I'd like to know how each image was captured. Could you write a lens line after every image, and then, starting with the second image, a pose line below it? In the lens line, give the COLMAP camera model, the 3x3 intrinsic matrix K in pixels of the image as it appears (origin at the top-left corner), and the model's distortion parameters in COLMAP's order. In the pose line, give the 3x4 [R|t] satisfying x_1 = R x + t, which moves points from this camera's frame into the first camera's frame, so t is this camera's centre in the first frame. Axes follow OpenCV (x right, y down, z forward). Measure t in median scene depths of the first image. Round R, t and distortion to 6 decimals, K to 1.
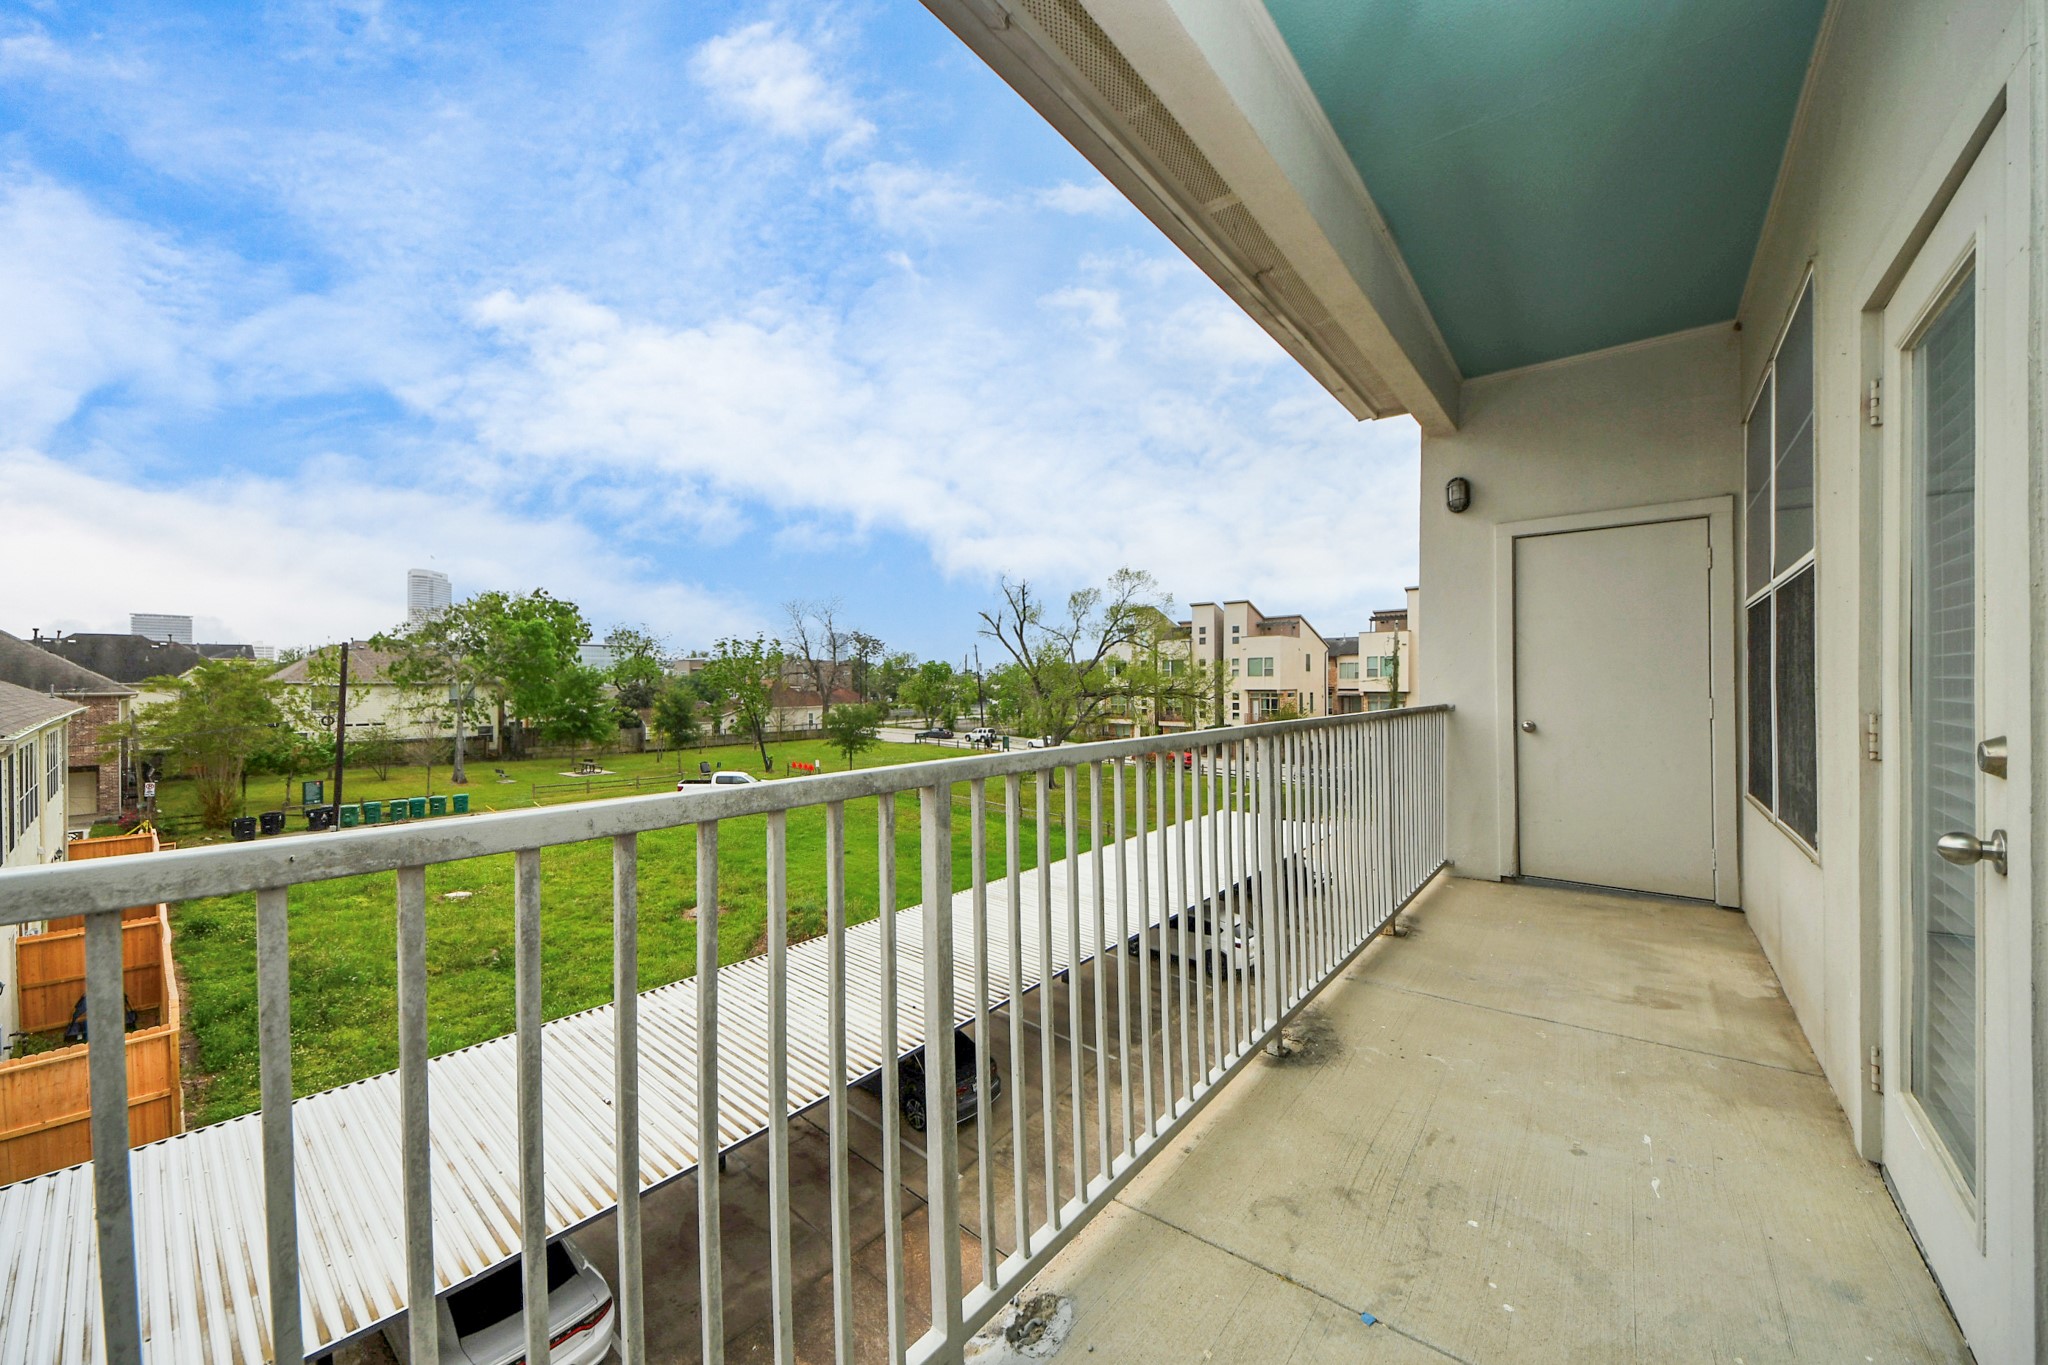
lens RADIAL K [[747.8, 0, 1011.7], [0, 747.8, 674.3], [0, 0, 1]] dist [-0.030831, -0.000126]
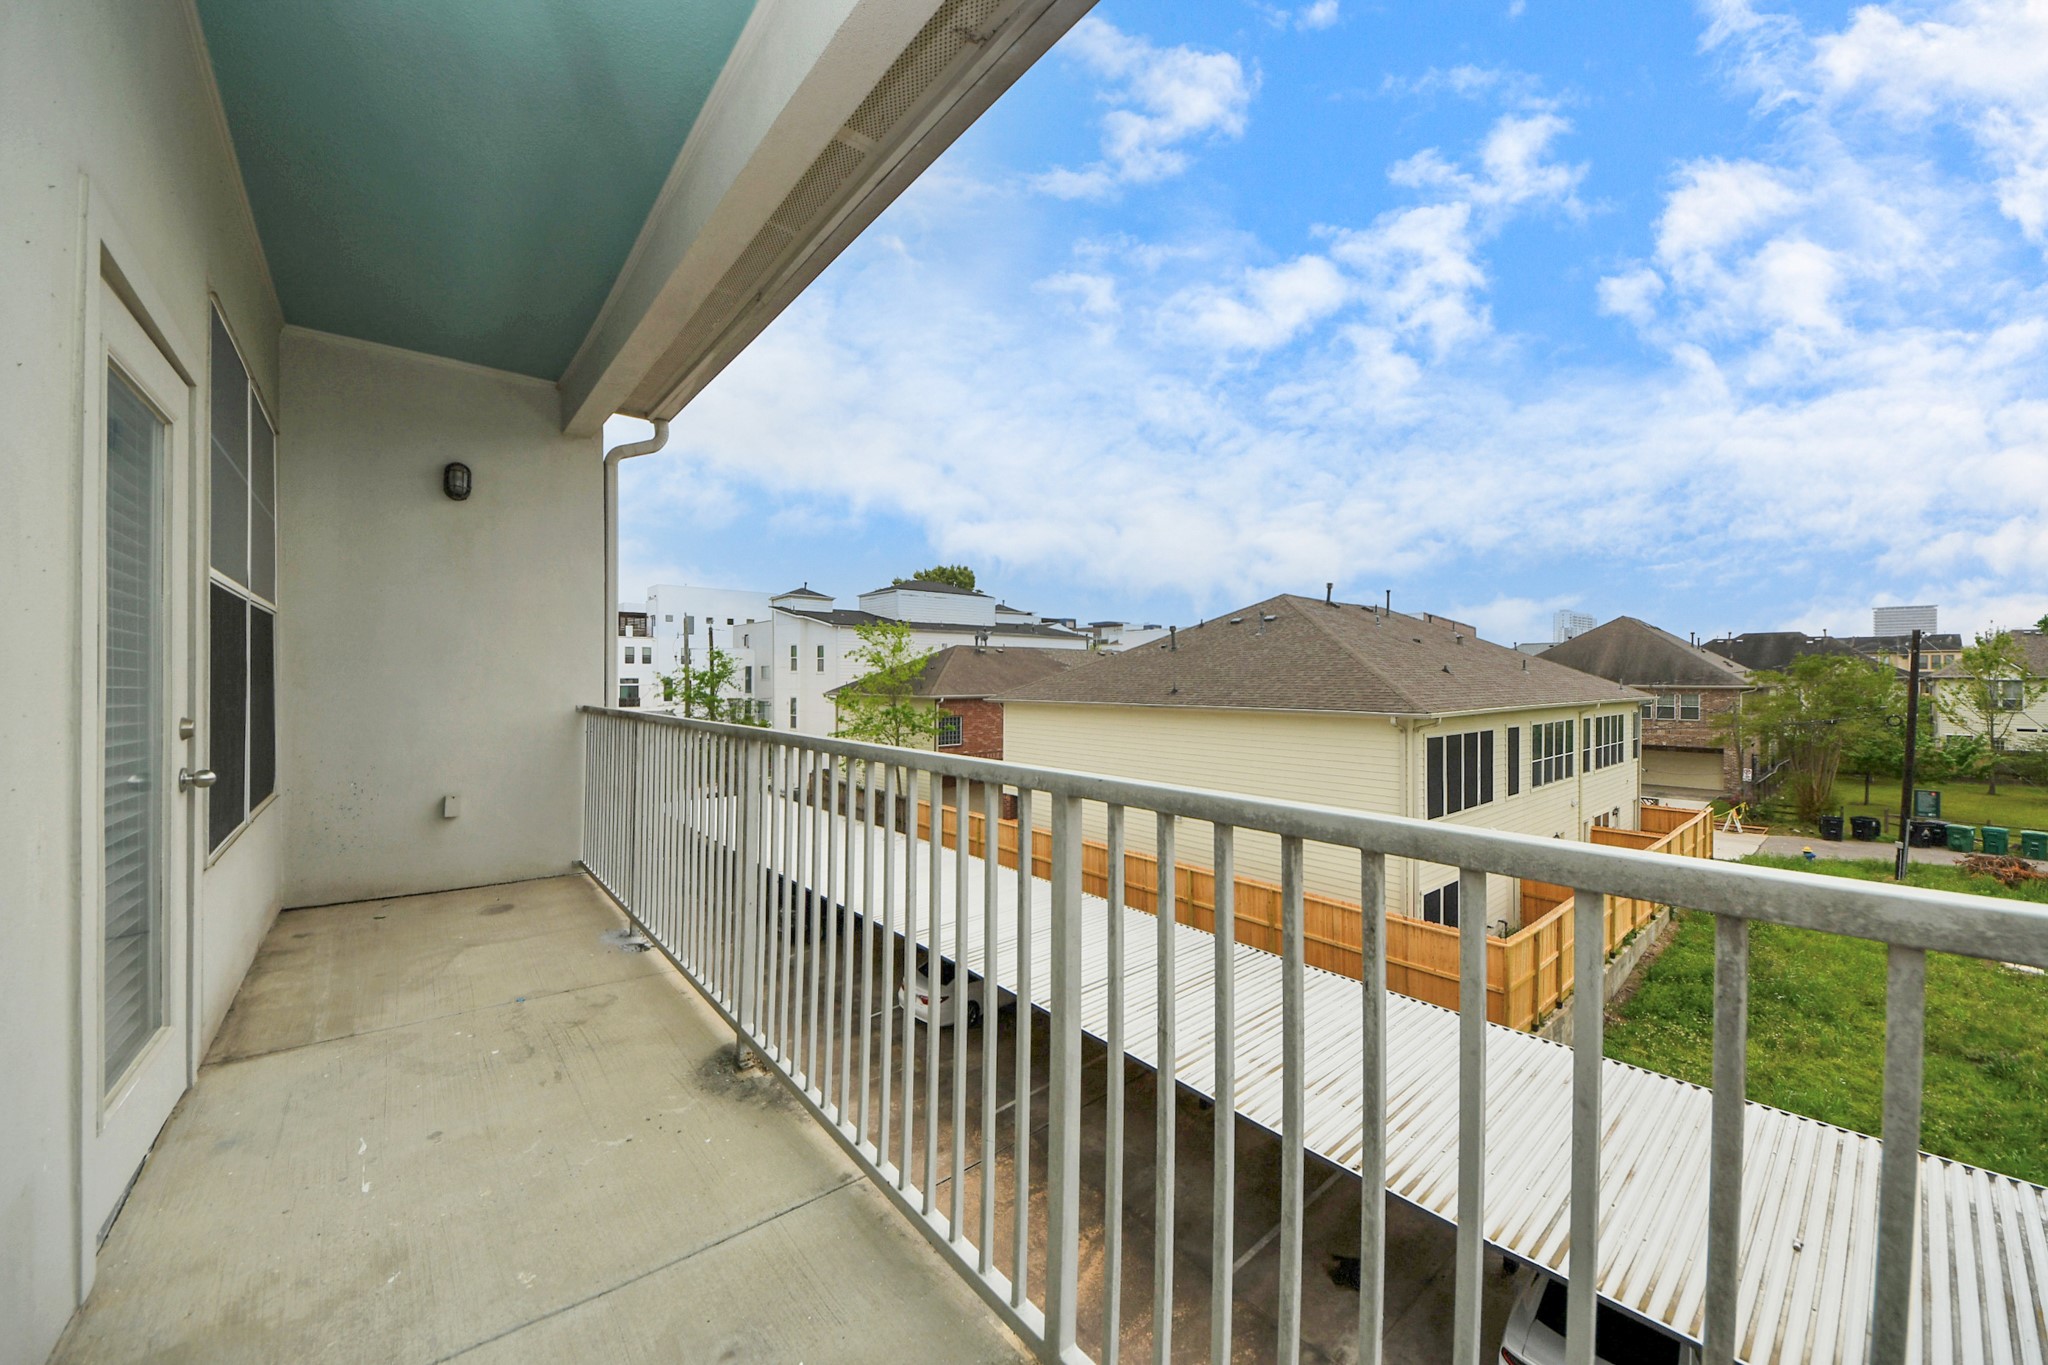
lens RADIAL K [[747.8, 0, 1011.7], [0, 747.8, 674.3], [0, 0, 1]] dist [-0.030831, -0.000126]
pose [[-0.186022, 0.003863, -0.982538, 0.324962], [0.005378, 0.999981, 0.002913, -0.000635], [0.982531, -0.004742, -0.186039, 0.396817]]
